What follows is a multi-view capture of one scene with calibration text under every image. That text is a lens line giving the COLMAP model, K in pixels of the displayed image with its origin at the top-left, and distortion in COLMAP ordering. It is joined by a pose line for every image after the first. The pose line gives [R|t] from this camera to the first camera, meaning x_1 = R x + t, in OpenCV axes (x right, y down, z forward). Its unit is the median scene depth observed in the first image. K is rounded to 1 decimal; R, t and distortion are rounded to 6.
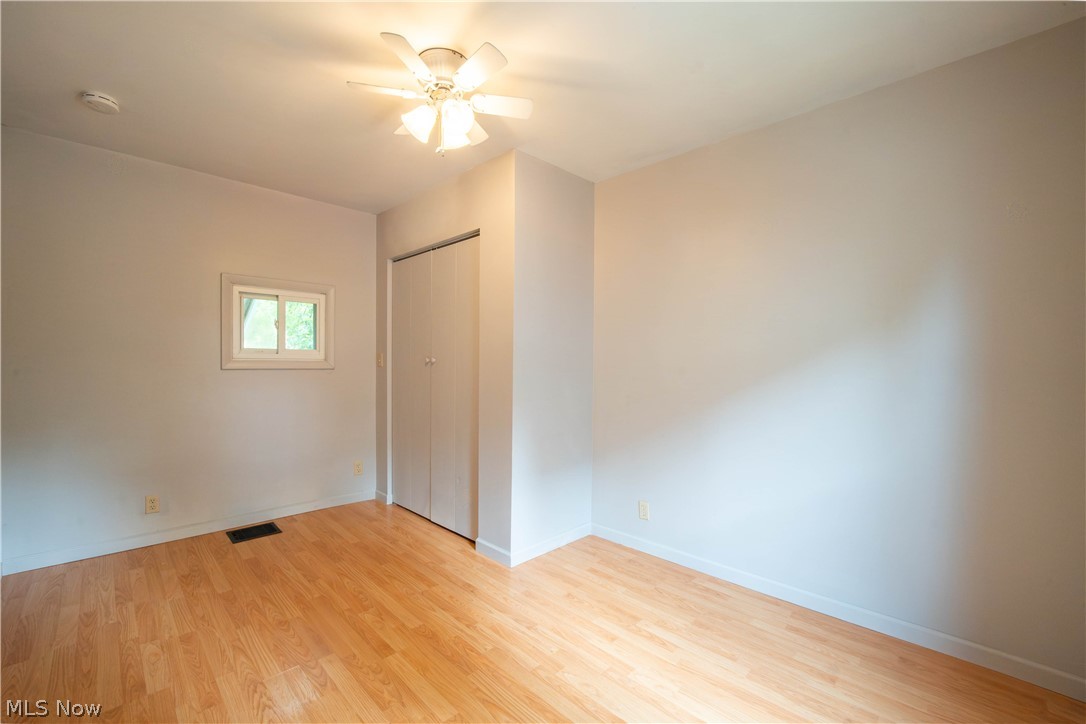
lens RADIAL K [[460.5, 0, 538.3], [0, 460.5, 363.1], [0, 0, 1]] dist [-0.007811, -0.000968]
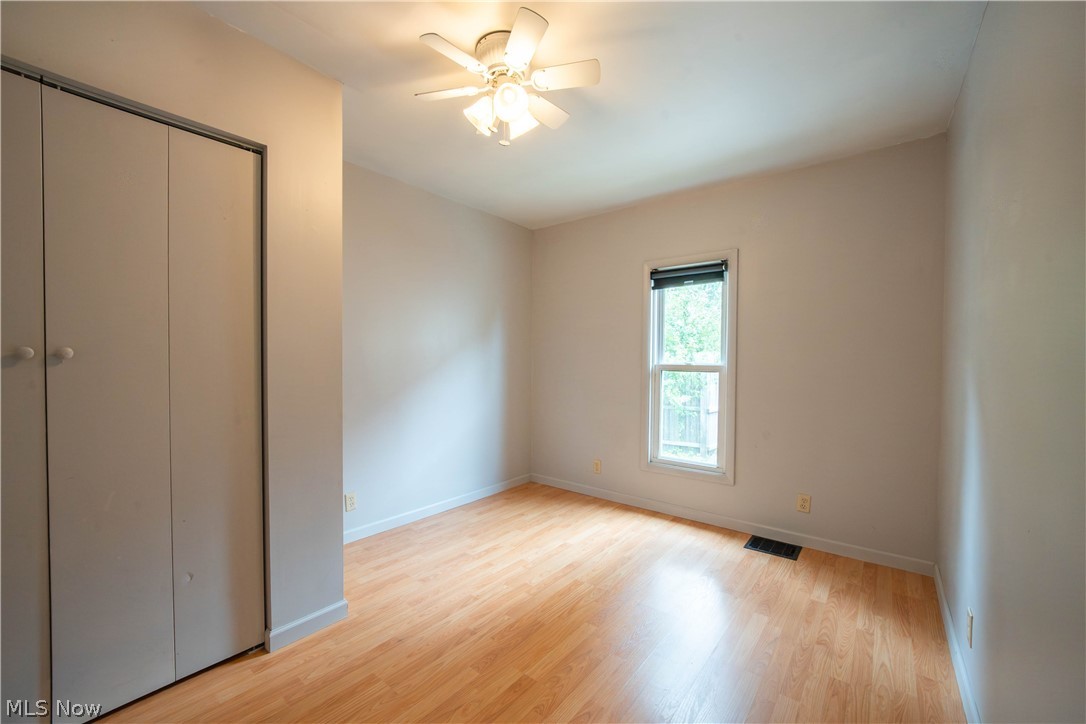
lens RADIAL K [[430.3, 0, 536.4], [0, 430.3, 372.2], [0, 0, 1]] dist [-0.013279, 0.001972]
pose [[-0.119577, -0.034683, 0.992219, -1.028078], [-0.009904, 0.999382, 0.033740, -0.000621], [-0.992775, -0.005792, -0.119847, 0.977375]]
